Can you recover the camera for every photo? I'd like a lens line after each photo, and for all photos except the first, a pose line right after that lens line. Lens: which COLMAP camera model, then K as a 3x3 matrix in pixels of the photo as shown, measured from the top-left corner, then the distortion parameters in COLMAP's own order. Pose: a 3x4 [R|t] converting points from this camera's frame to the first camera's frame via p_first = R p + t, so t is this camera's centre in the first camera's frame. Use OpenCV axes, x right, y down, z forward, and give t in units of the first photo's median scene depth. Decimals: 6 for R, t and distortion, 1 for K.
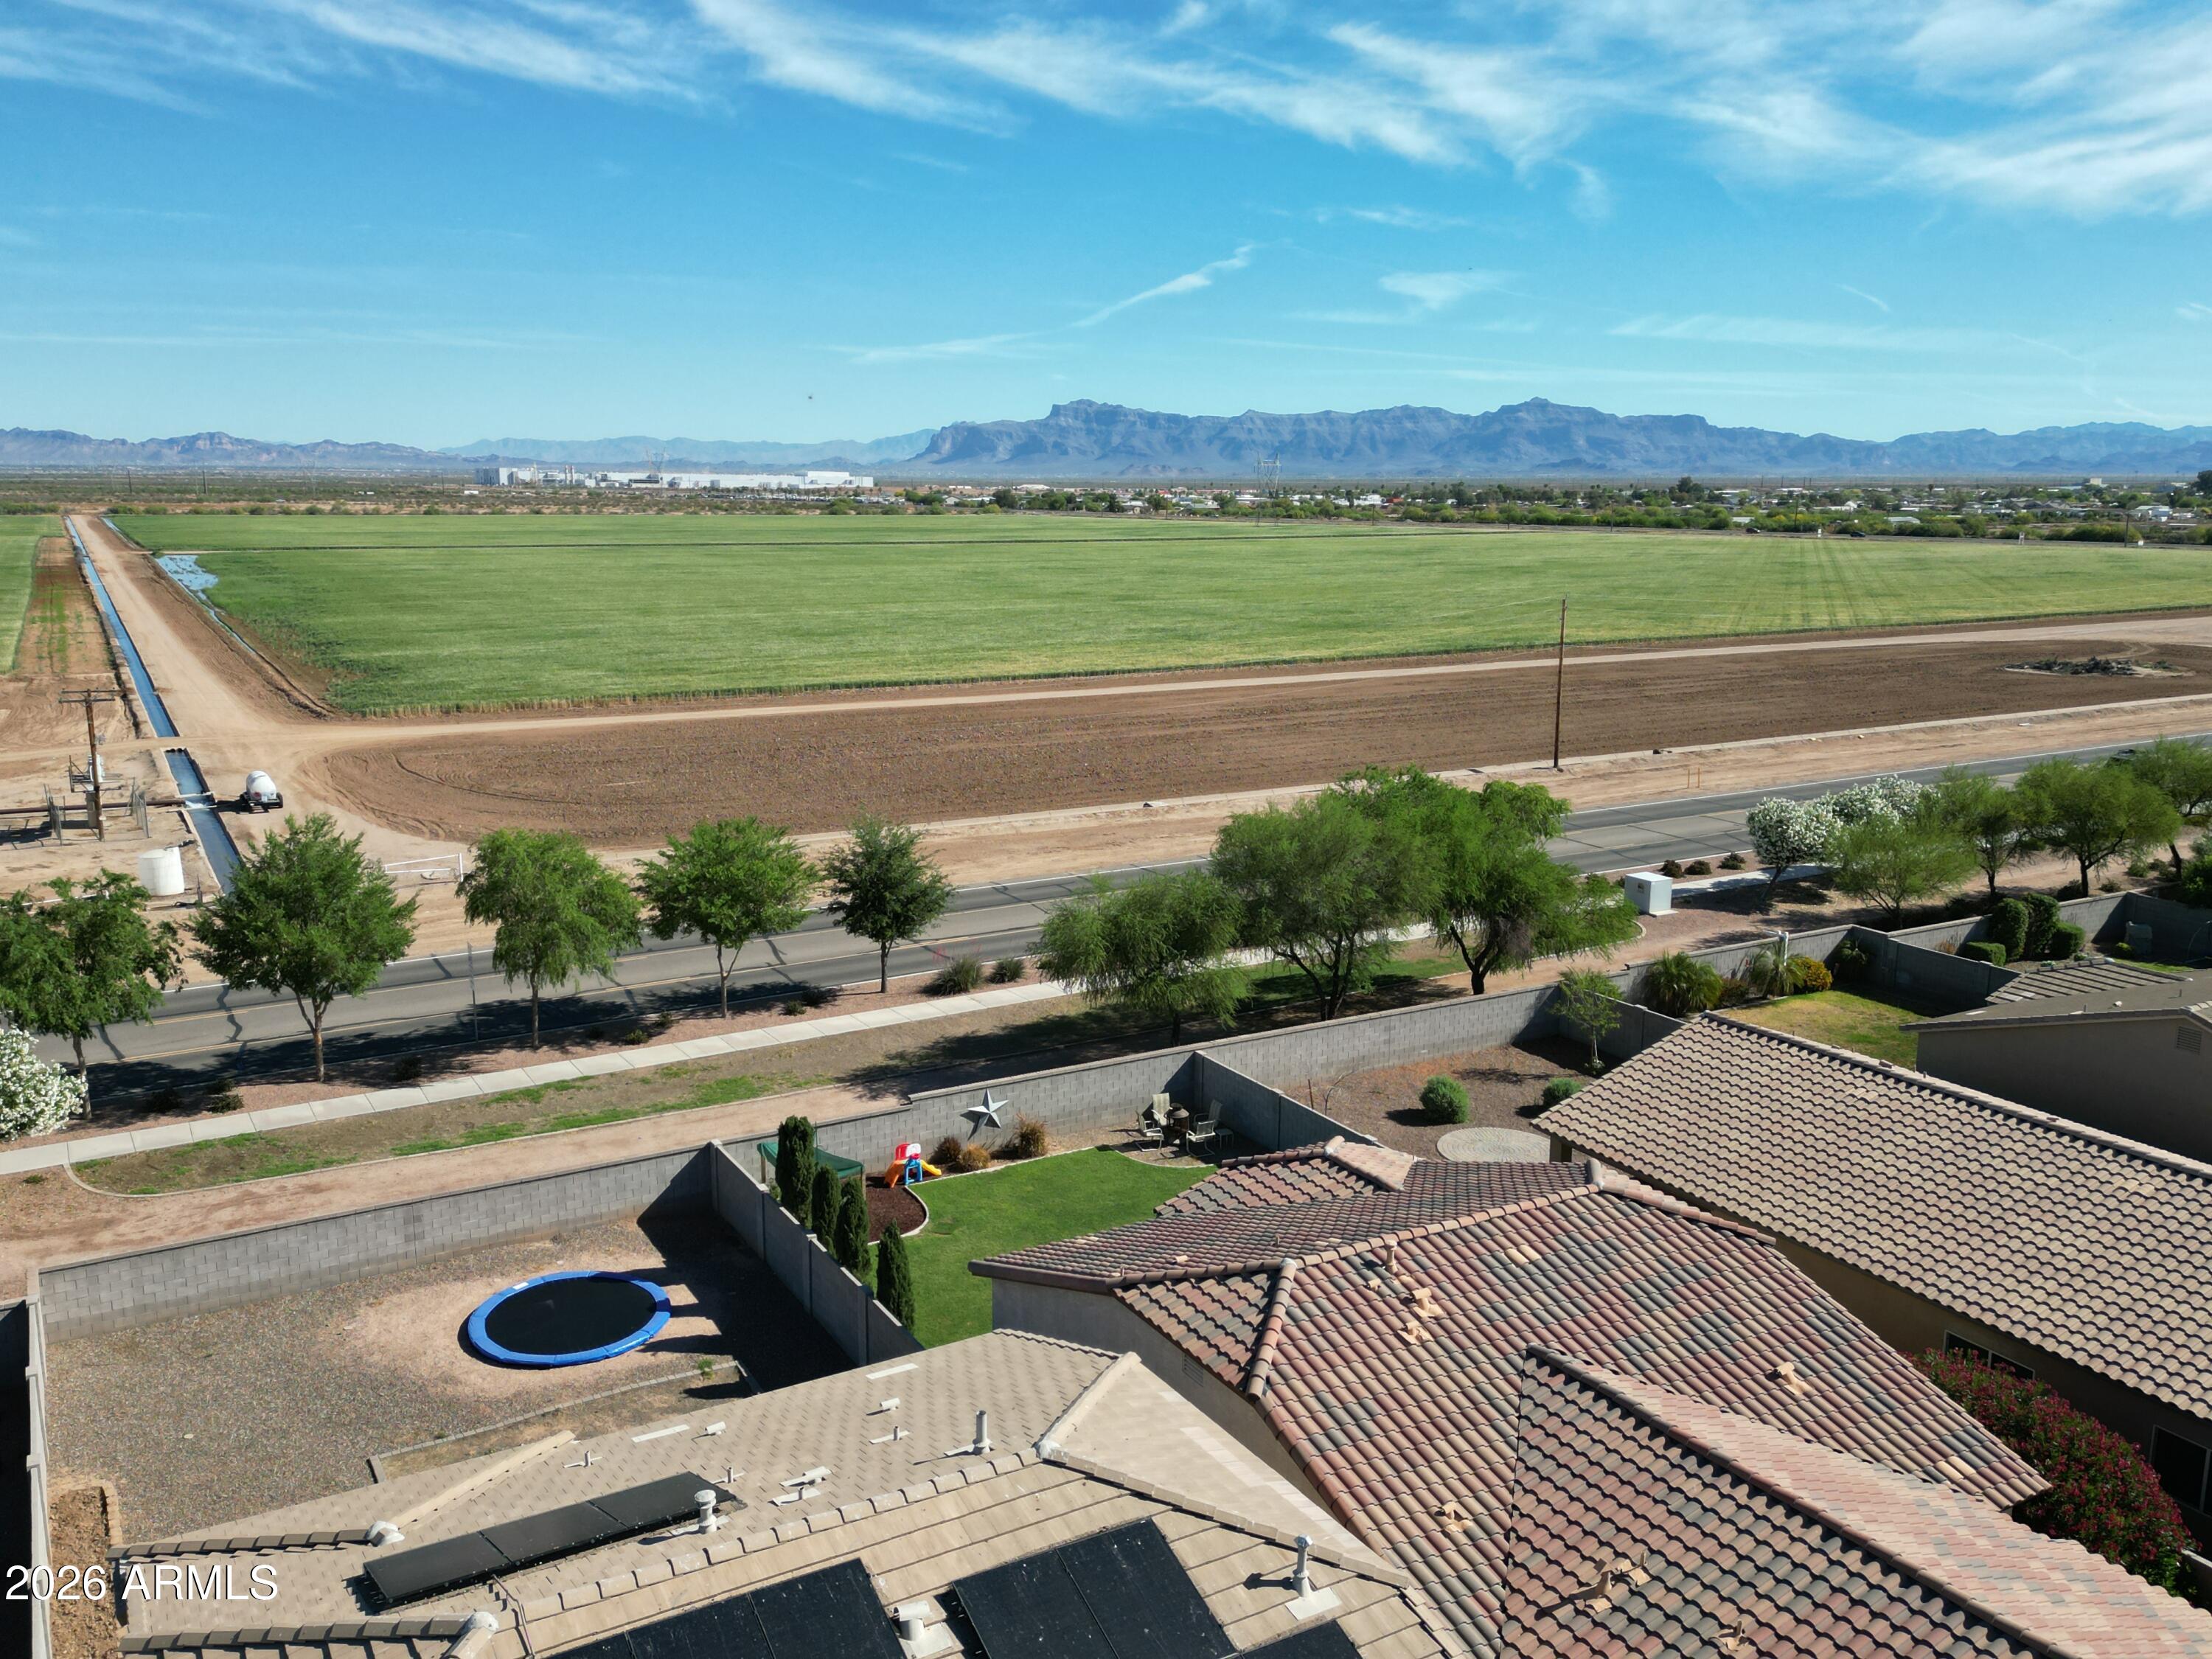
lens RADIAL K [[1775.3, 0, 1102.9], [0, 1775.3, 828.1], [0, 0, 1]] dist [0.074834, -0.063627]
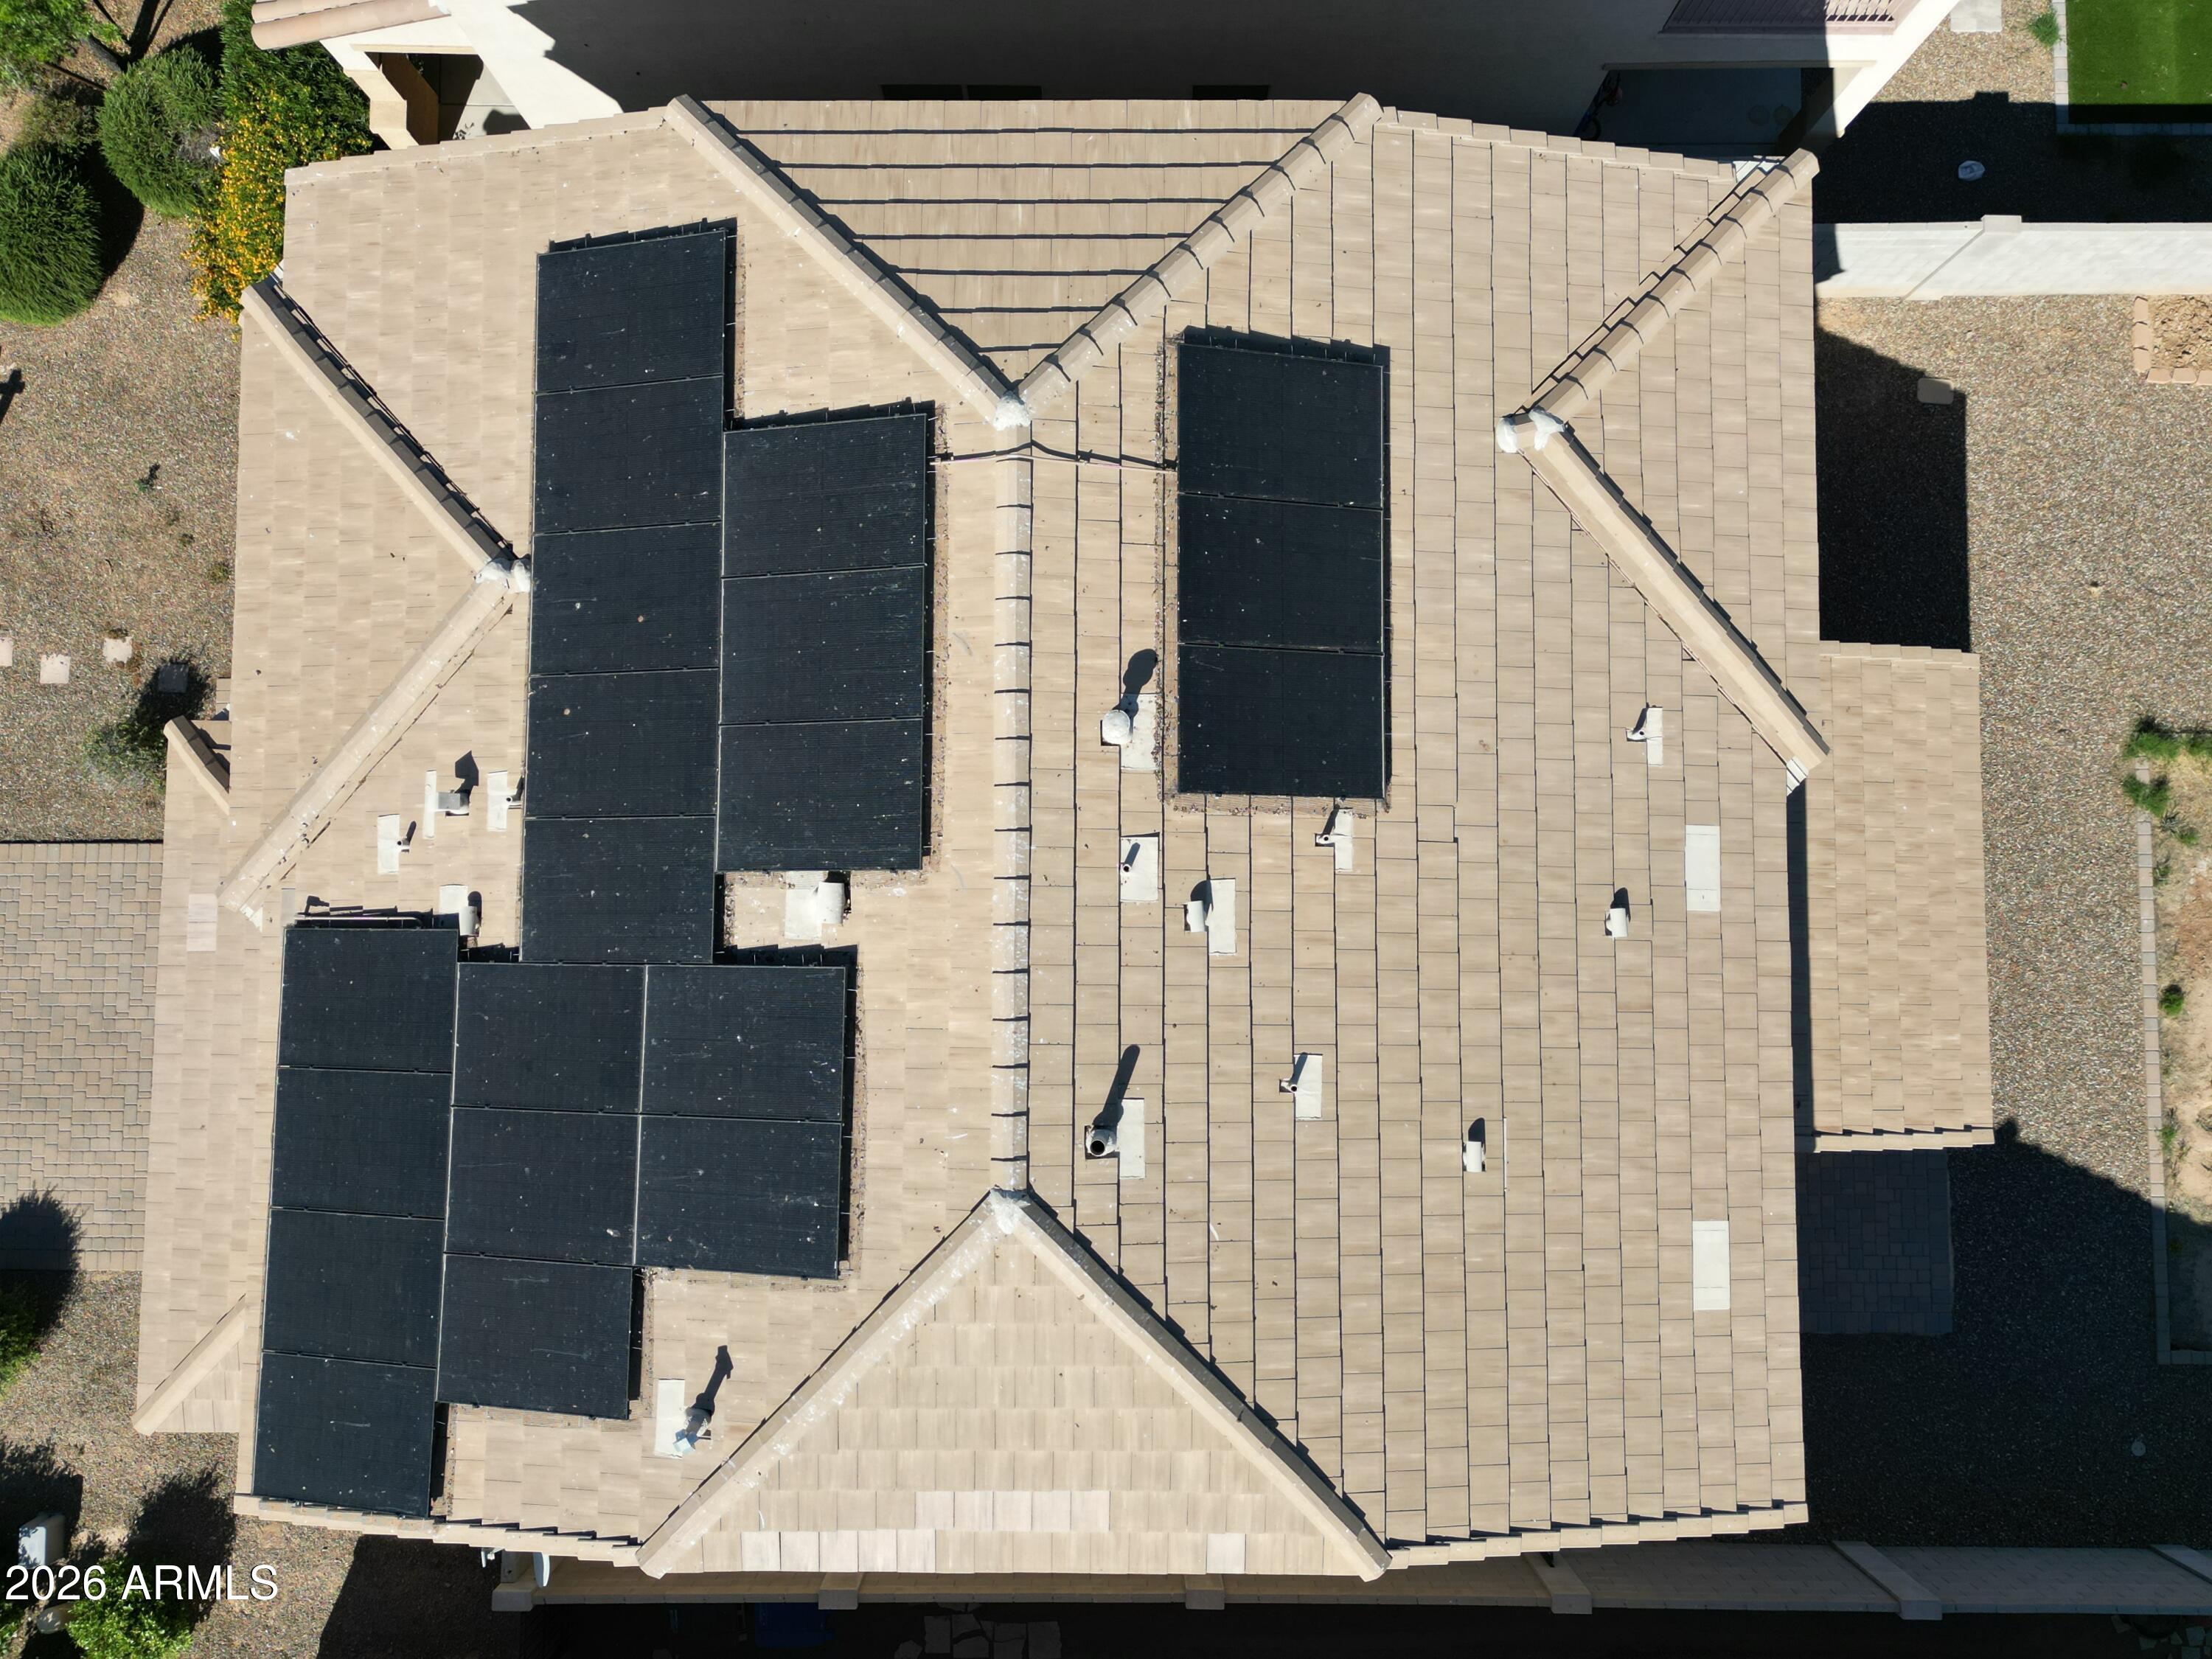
lens RADIAL K [[1786.7, 0, 1101.0], [0, 1786.7, 829.6], [0, 0, 1]] dist [0.076244, -0.080963]
pose [[-0.509464, 0.857982, -0.065681, -0.043919], [-0.159891, -0.019389, 0.986944, -0.109194], [0.845507, 0.513314, 0.147062, 0.298860]]
